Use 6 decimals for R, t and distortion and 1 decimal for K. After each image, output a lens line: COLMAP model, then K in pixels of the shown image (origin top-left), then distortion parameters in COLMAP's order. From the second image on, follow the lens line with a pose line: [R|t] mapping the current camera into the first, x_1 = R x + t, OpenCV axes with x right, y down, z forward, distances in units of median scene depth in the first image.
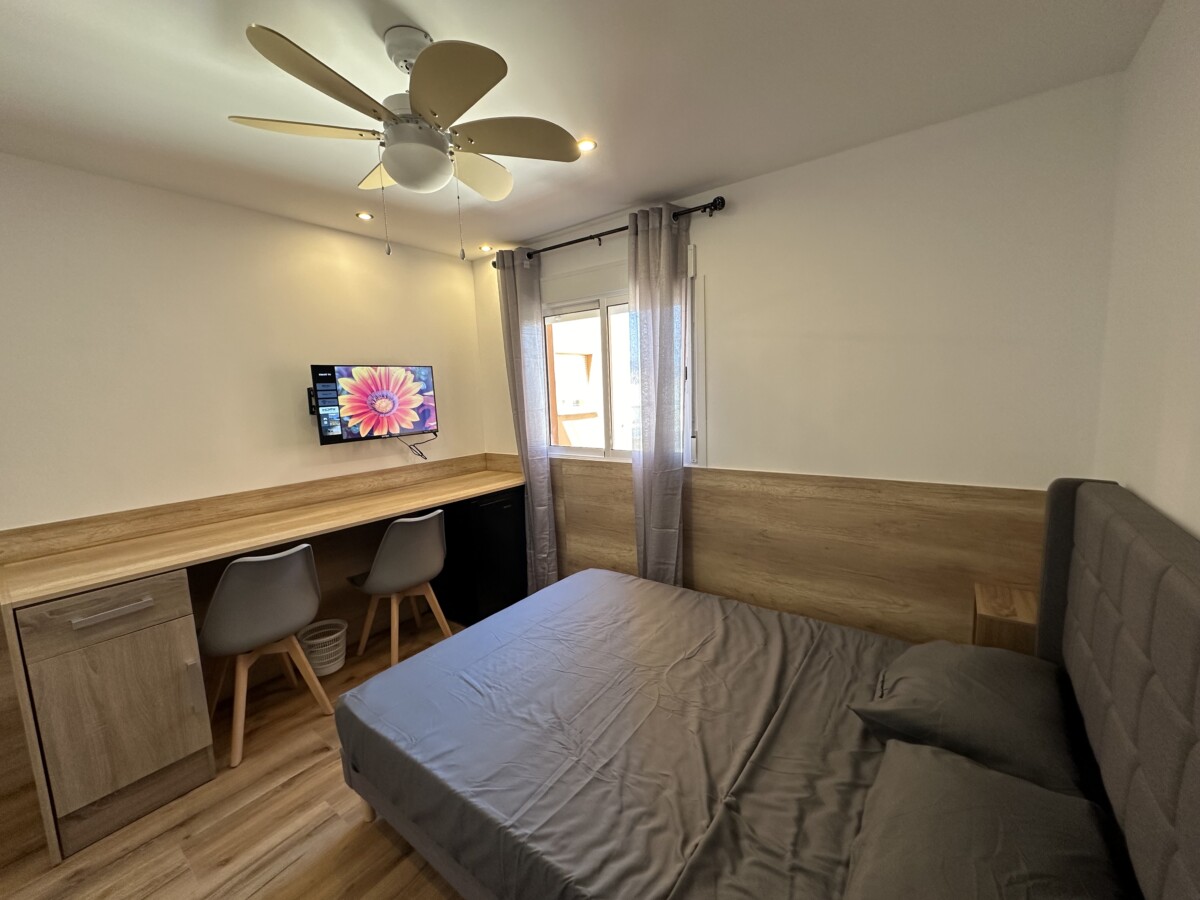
lens RADIAL K [[479.0, 0, 598.8], [0, 479.0, 449.3], [0, 0, 1]] dist [-0.001598, 0.000917]
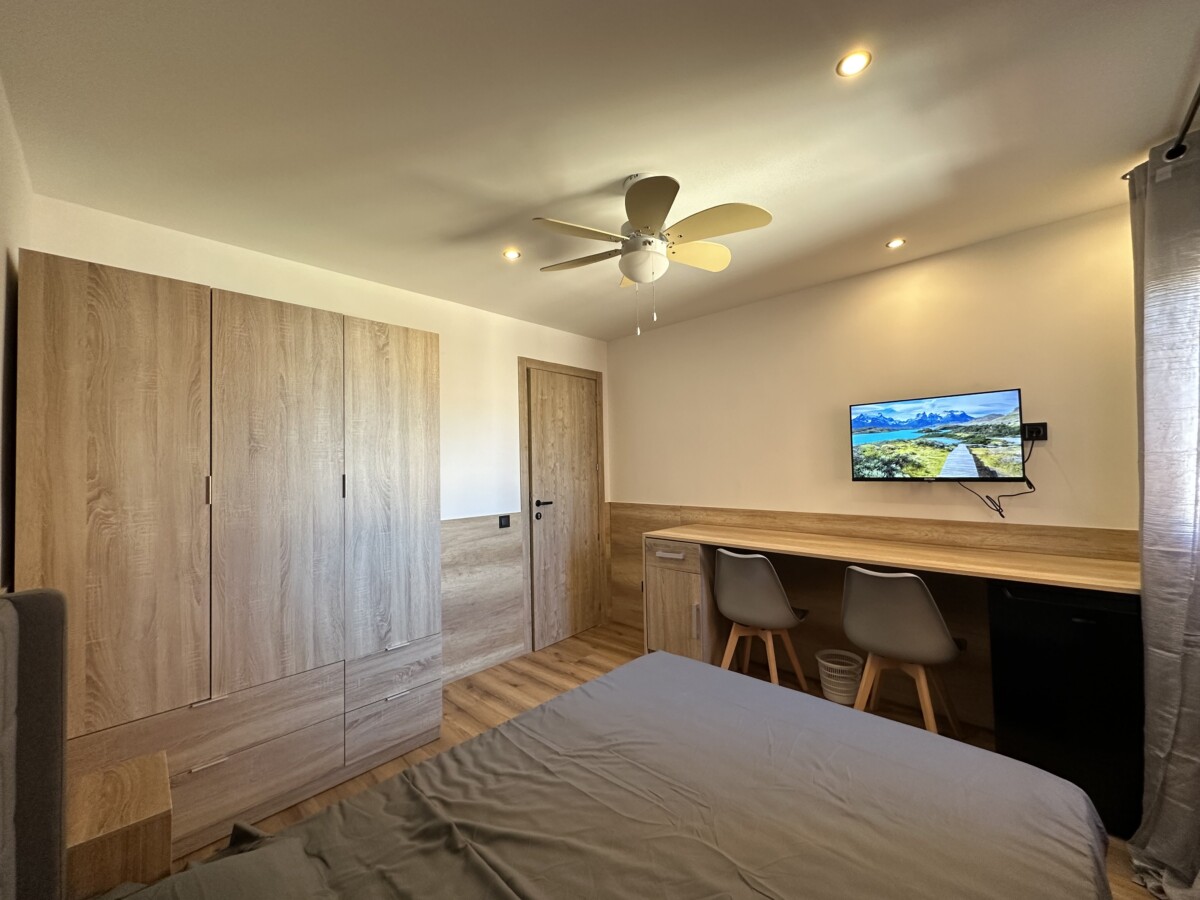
lens RADIAL K [[478.7, 0, 602.9], [0, 478.7, 455.3], [0, 0, 1]] dist [-0.000803, -0.000057]
pose [[-0.115244, 0.026122, -0.992994, 0.646286], [-0.094764, 0.994806, 0.037168, -0.065164], [0.988807, 0.098383, -0.112170, 0.713805]]
